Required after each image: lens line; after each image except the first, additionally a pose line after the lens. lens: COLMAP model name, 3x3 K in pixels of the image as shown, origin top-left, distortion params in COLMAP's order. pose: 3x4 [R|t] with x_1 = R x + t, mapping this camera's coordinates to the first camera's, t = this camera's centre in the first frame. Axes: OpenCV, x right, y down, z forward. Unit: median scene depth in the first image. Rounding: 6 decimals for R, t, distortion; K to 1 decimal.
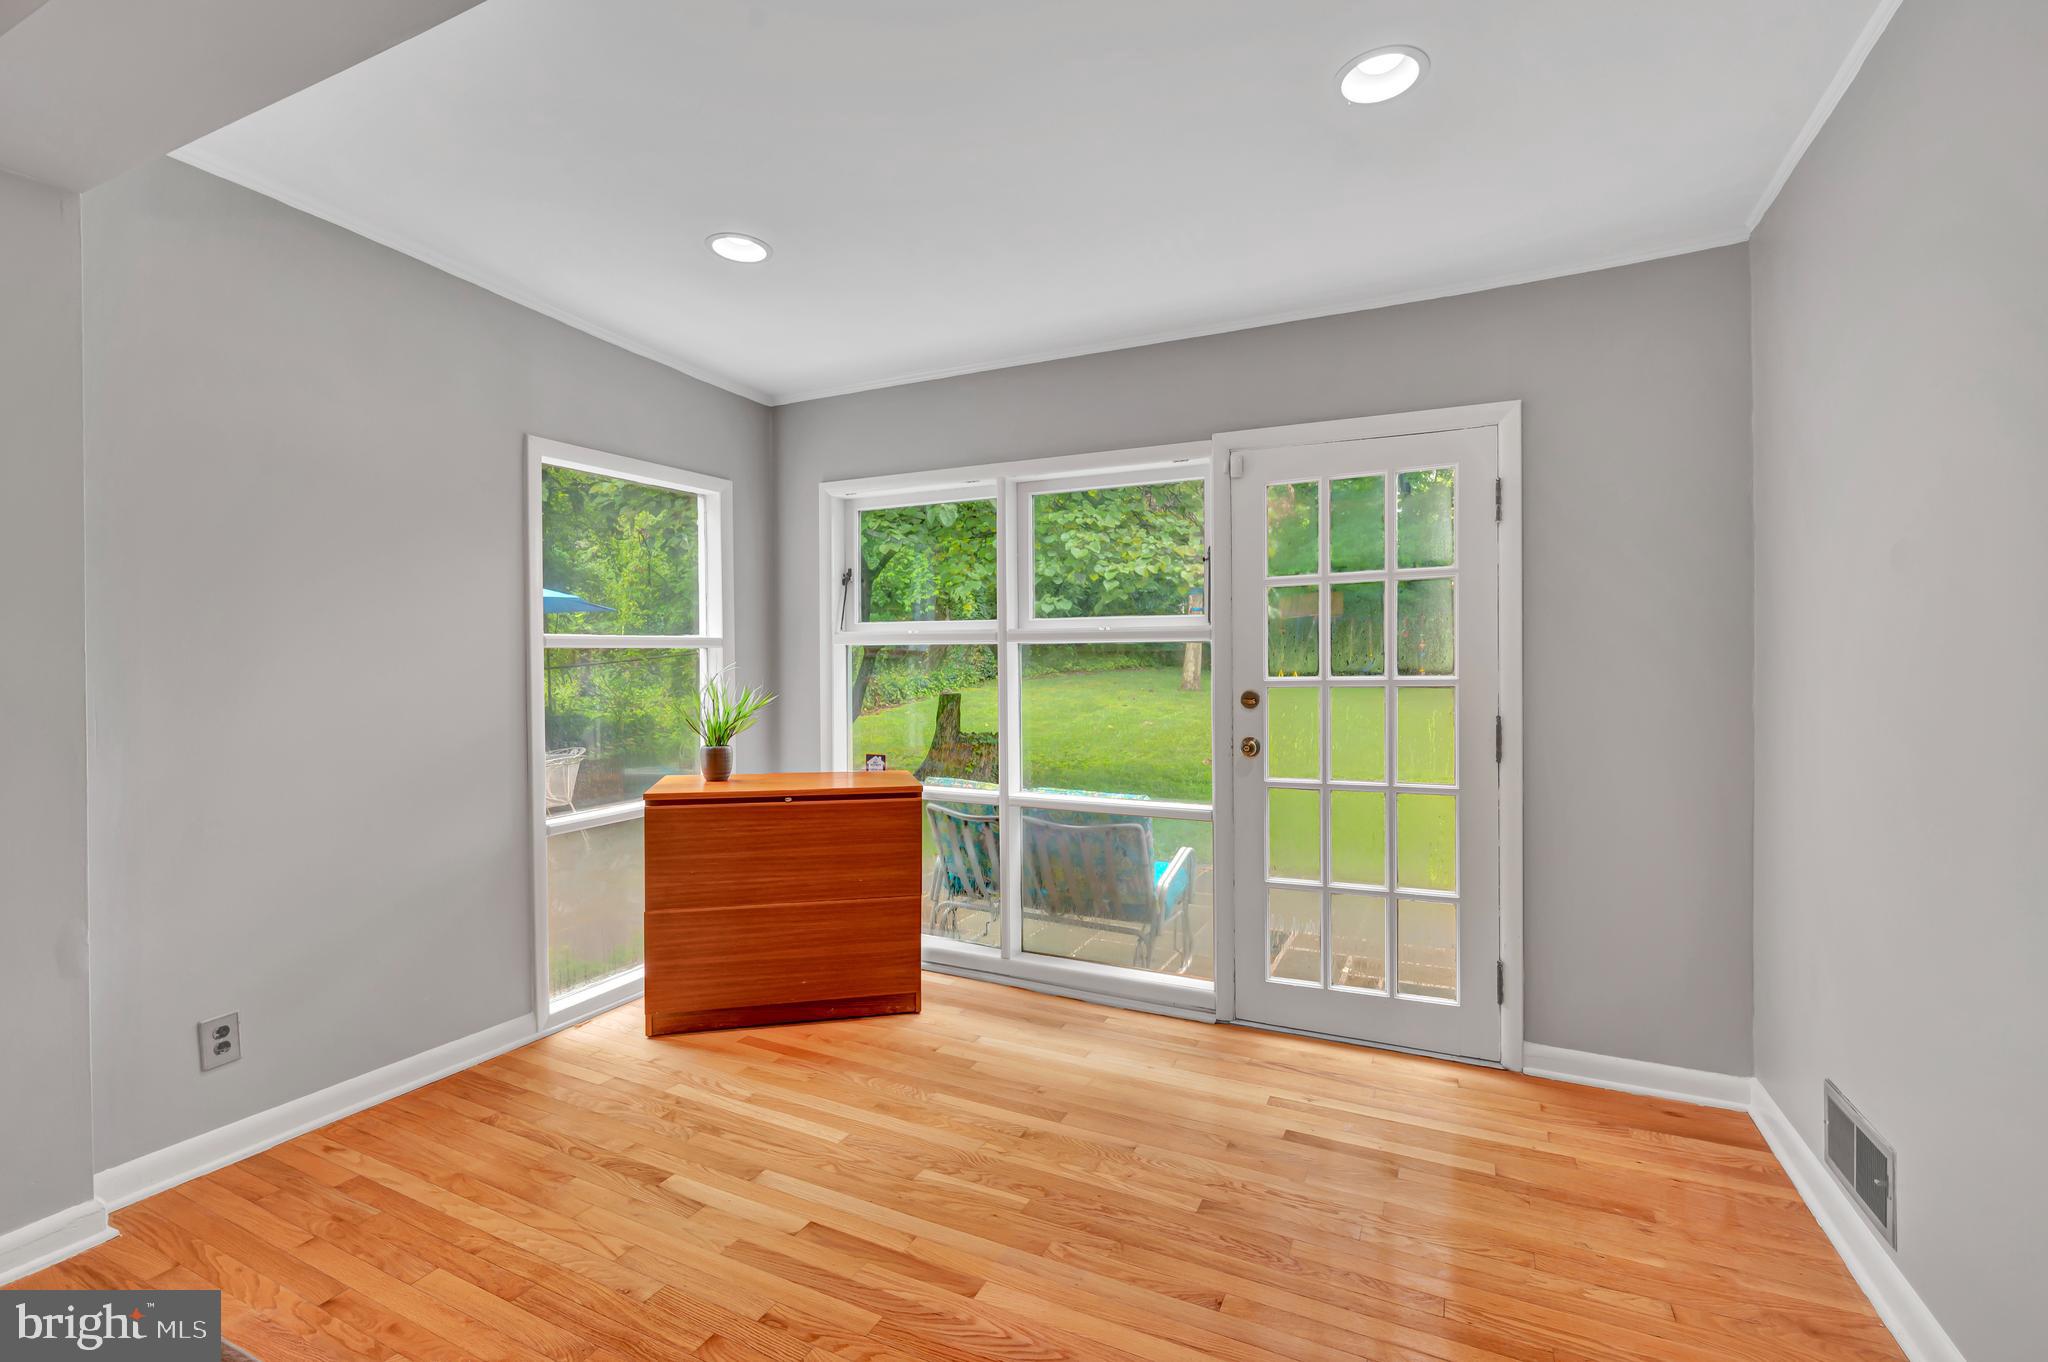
lens RADIAL K [[878.8, 0, 1020.3], [0, 878.8, 687.0], [0, 0, 1]] dist [0.000352, 0.000035]
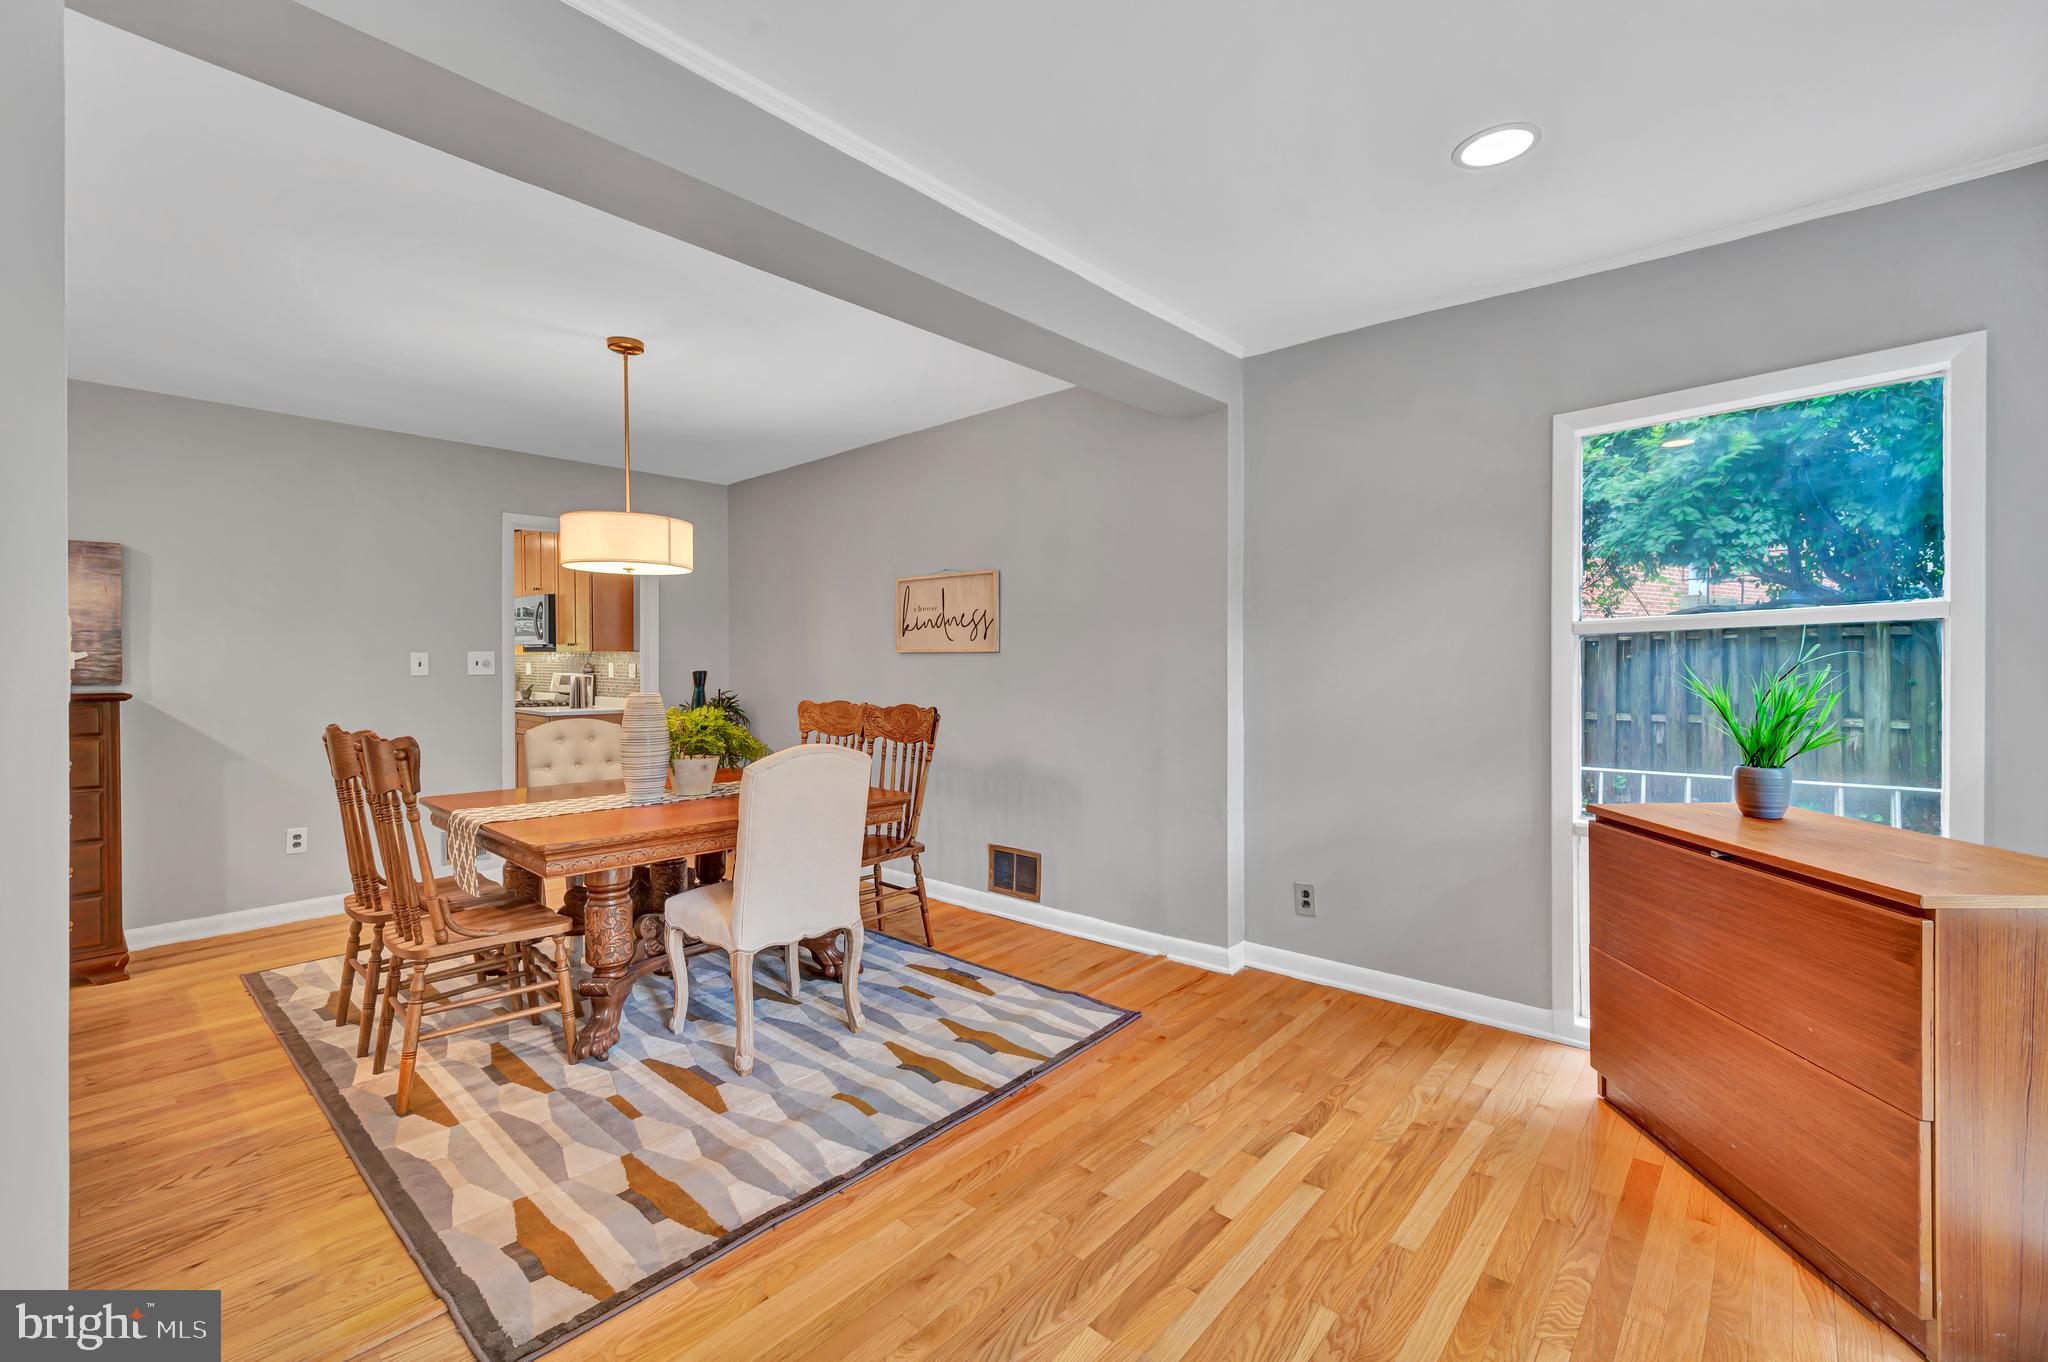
lens RADIAL K [[856.7, 0, 1053.4], [0, 856.7, 677.1], [0, 0, 1]] dist [0.000348, 0.000022]
pose [[-0.255029, 0.017079, -0.966782, 0.615365], [-0.007537, 0.999779, 0.019651, -0.017416], [0.966904, 0.012298, -0.254844, 0.872699]]
